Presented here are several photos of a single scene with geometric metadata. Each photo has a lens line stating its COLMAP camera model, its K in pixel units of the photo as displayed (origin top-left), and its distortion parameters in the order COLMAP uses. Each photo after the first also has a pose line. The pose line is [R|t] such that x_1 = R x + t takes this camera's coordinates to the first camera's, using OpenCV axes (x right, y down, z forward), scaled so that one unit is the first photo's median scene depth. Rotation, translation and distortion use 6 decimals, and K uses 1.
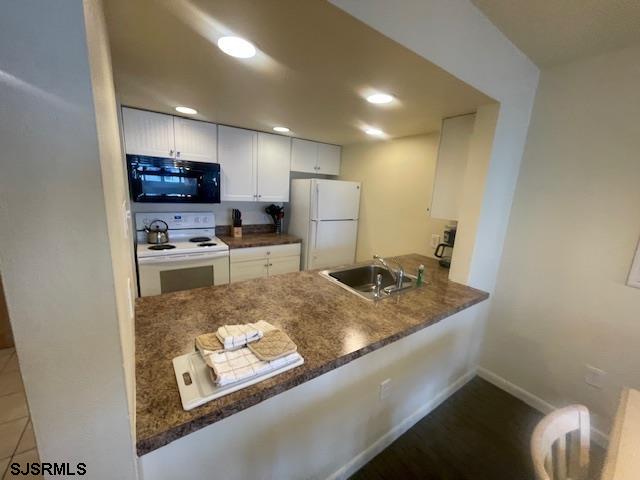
lens RADIAL K [[259.1, 0, 320.0], [0, 259.1, 240.0], [0, 0, 1]] dist [-0.000569, -0.000085]
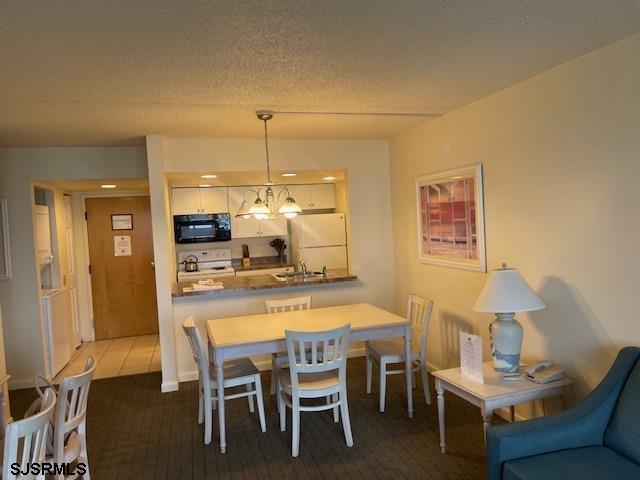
lens RADIAL K [[456.6, 0, 321.1], [0, 456.6, 229.3], [0, 0, 1]] dist [0.124101, 0.000179]
pose [[0.939876, -0.099912, -0.326574, 0.798327], [0.039501, 0.981634, -0.186638, 0.252584], [0.339224, 0.162516, 0.926561, -1.023432]]
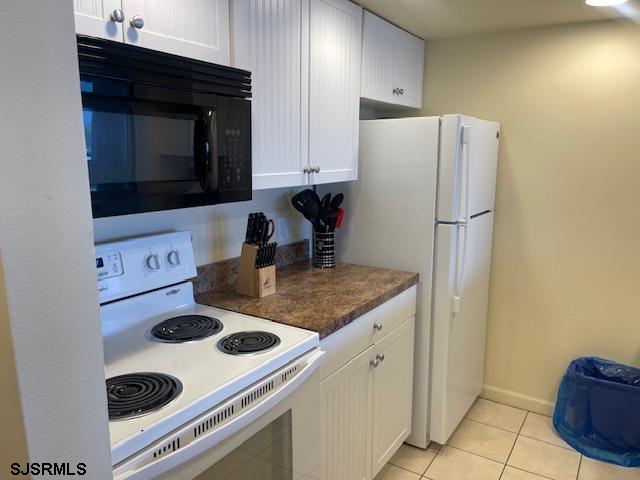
lens RADIAL K [[483.4, 0, 320.0], [0, 483.4, 240.0], [0, 0, 1]] dist [0.011789, -0.000139]
pose [[0.927567, -0.125456, 0.351965, -0.471269], [0.130989, 0.991350, 0.008156, -0.079707], [-0.349944, 0.038539, 0.935977, 0.393946]]
